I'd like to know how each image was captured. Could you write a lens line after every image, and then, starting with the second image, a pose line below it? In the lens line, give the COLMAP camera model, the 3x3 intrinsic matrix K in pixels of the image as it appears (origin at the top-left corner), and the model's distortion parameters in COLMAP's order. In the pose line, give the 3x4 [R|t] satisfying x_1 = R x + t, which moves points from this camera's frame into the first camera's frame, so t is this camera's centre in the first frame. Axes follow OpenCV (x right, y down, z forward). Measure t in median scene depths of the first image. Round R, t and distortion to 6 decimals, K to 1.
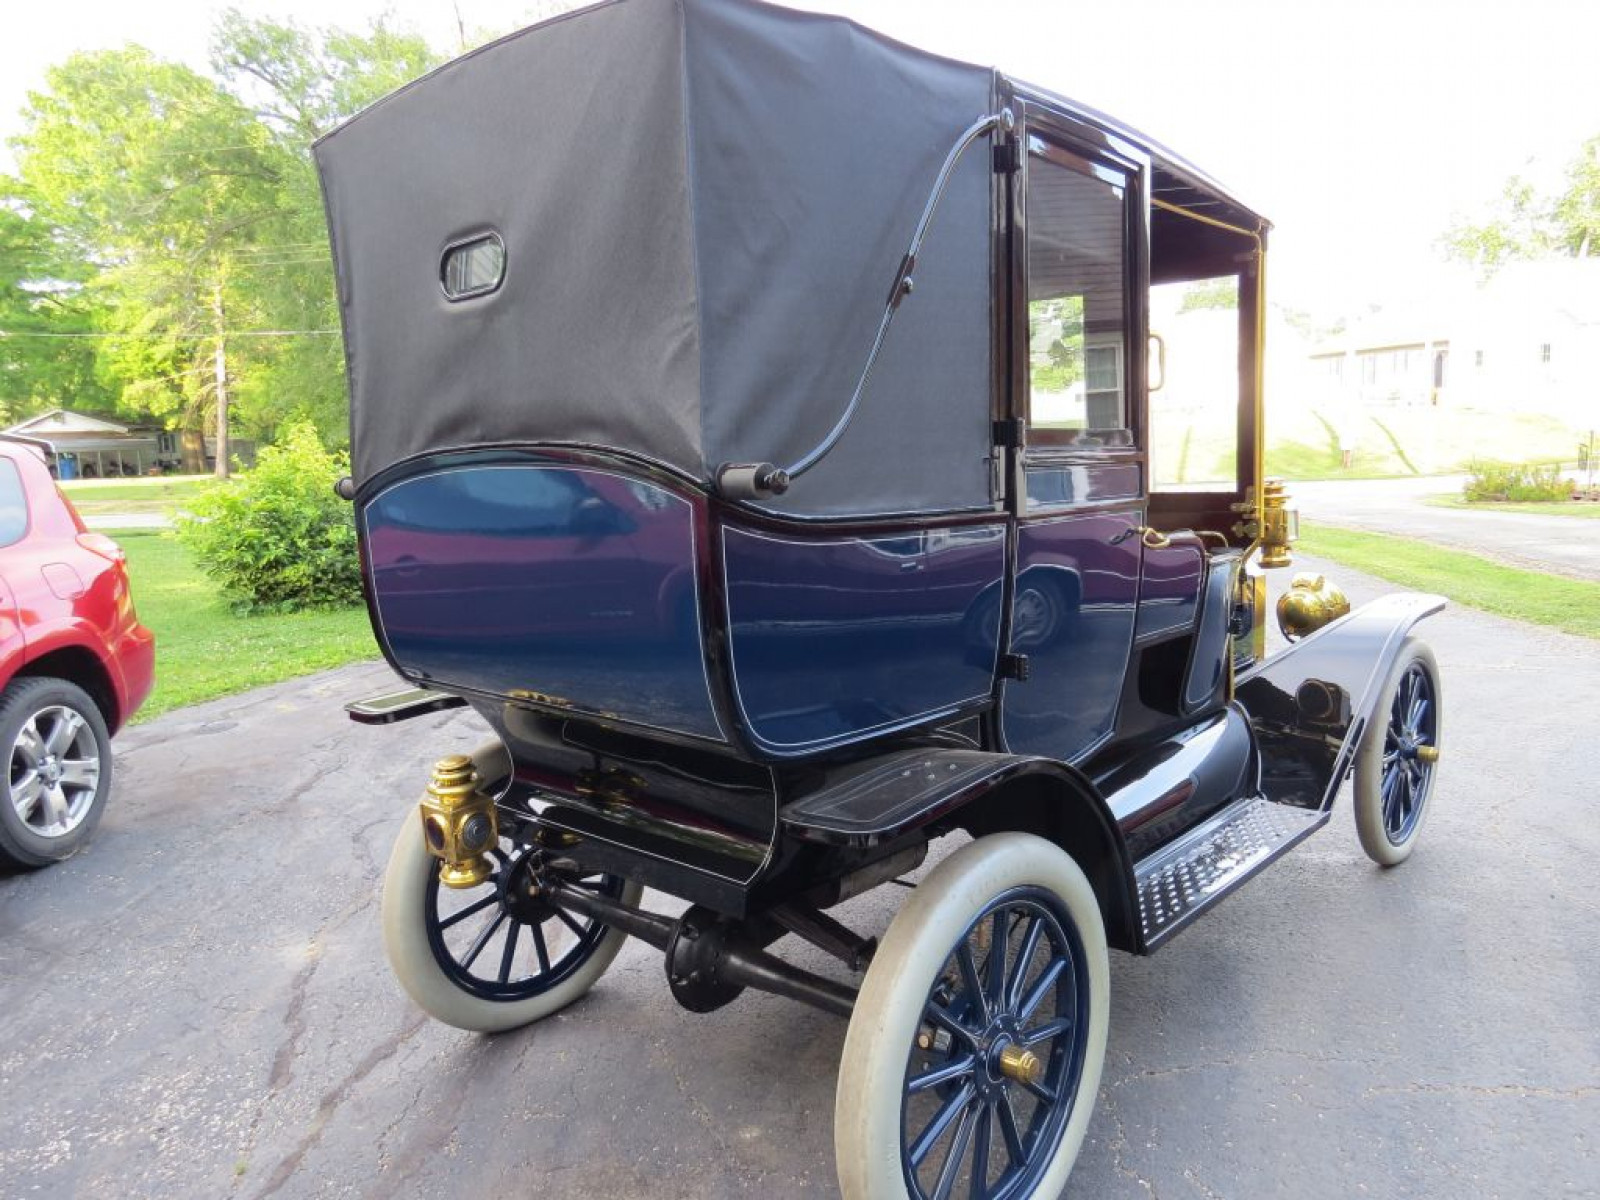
lens RADIAL K [[1138.9, 0, 809.4], [0, 1138.9, 603.4], [0, 0, 1]] dist [-0.010326, -0.011313]
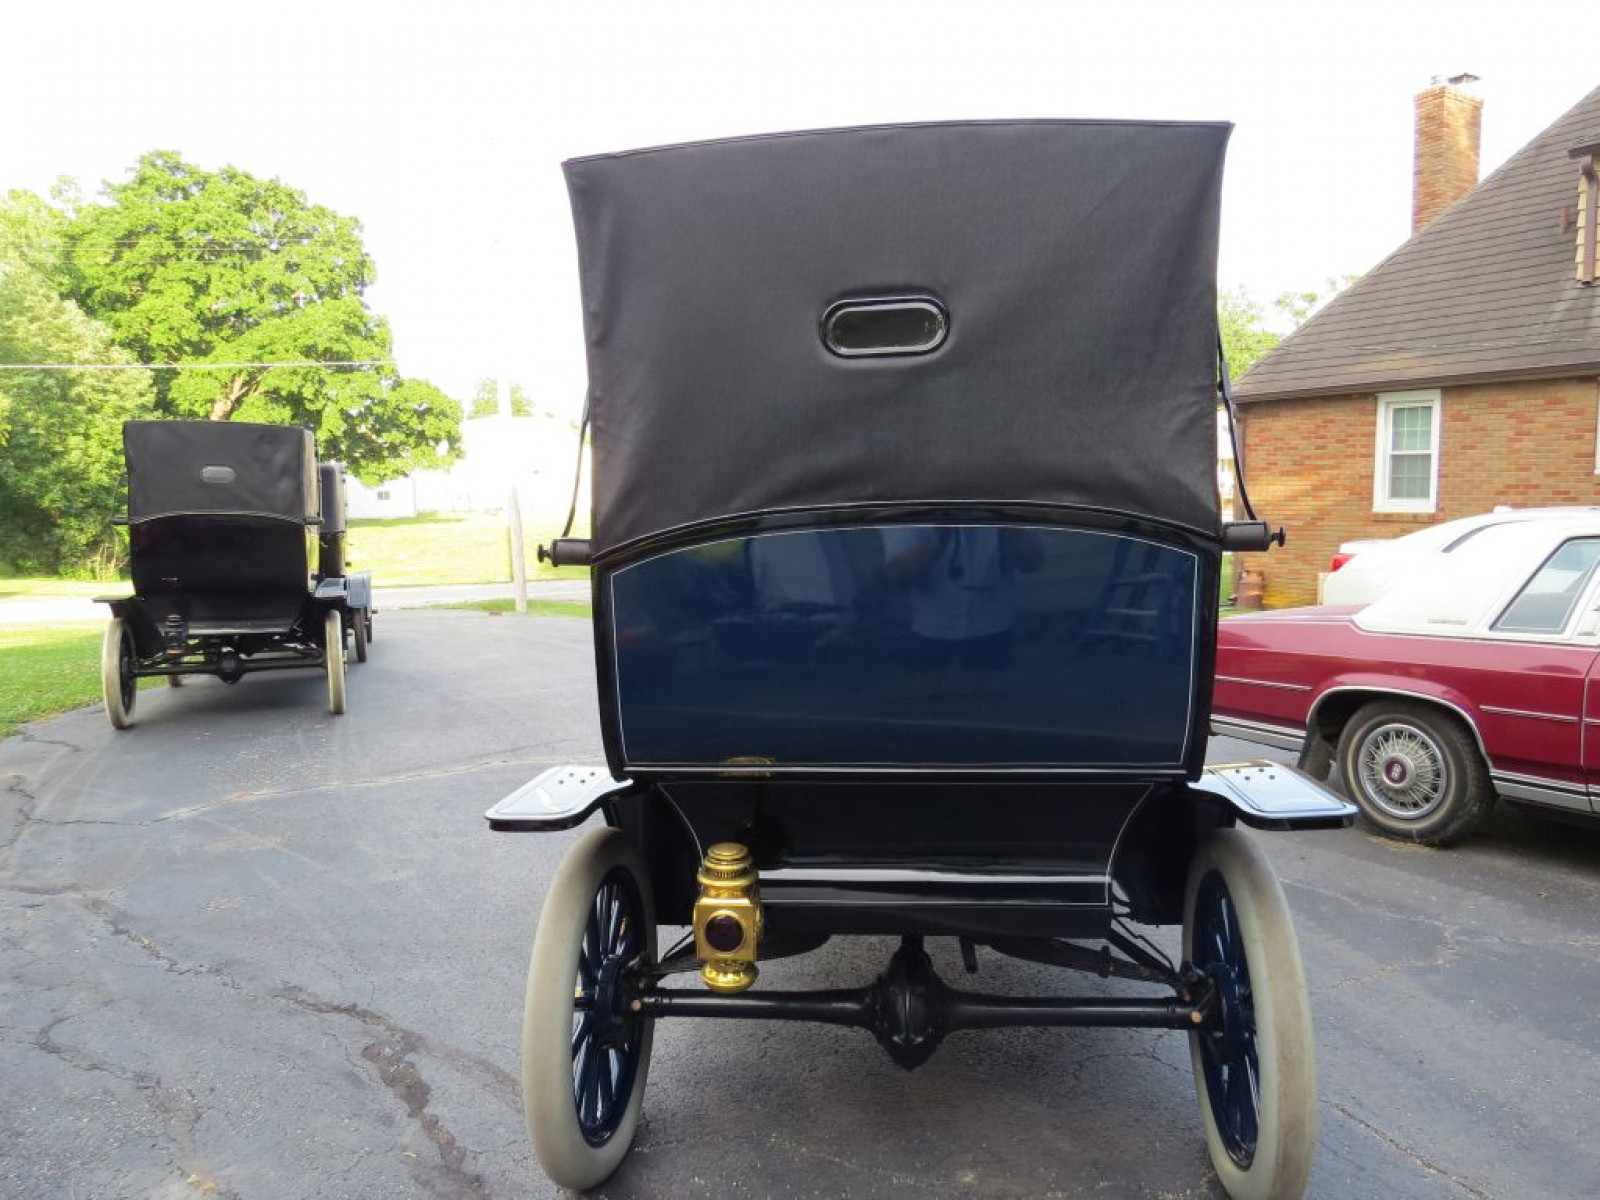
lens RADIAL K [[1138.9, 0, 798.0], [0, 1138.9, 596.9], [0, 0, 1]] dist [-0.010326, -0.011313]
pose [[0.821710, -0.015996, 0.569681, -0.097376], [0.068618, 0.995111, -0.071033, 0.000781], [-0.565760, 0.097458, 0.818790, 0.025484]]
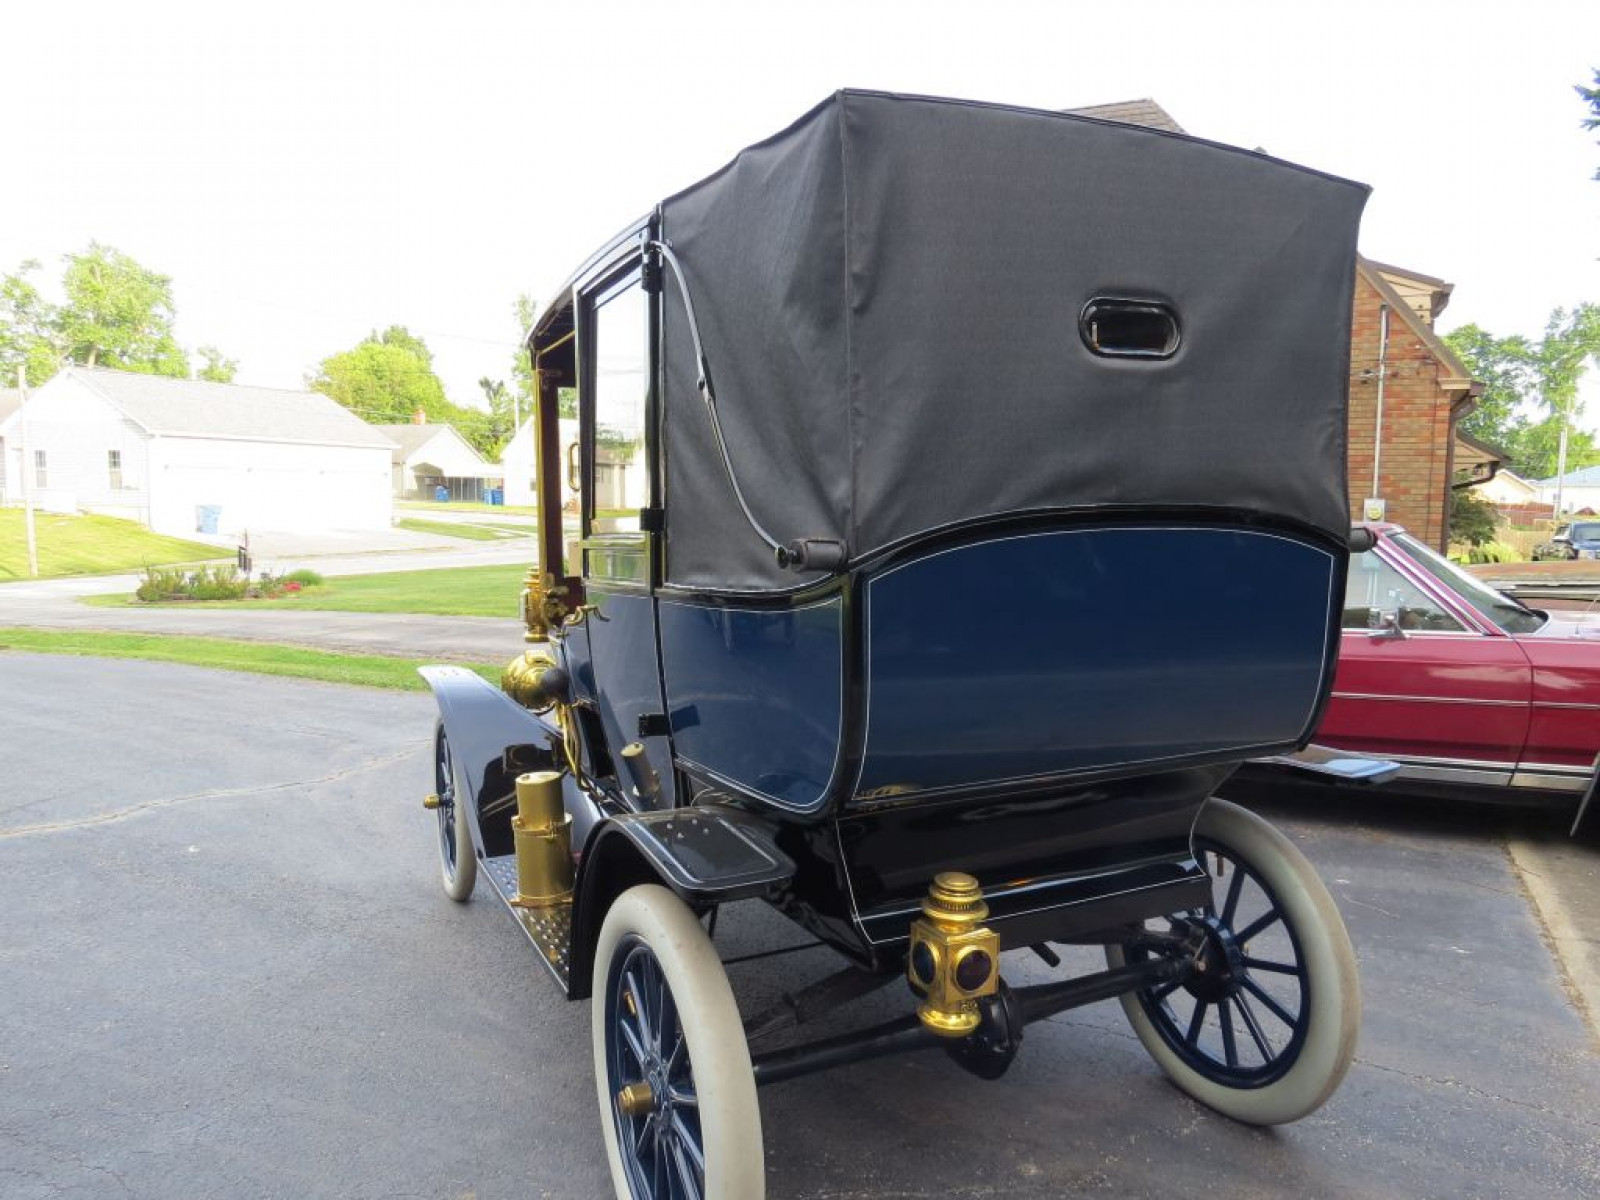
lens RADIAL K [[1138.9, 0, 805.9], [0, 1138.9, 602.0], [0, 0, 1]] dist [-0.010326, -0.011313]
pose [[0.374418, -0.033948, 0.926638, -0.139195], [0.120232, 0.992671, -0.012213, -0.008186], [-0.919432, 0.115984, 0.375755, 0.095330]]
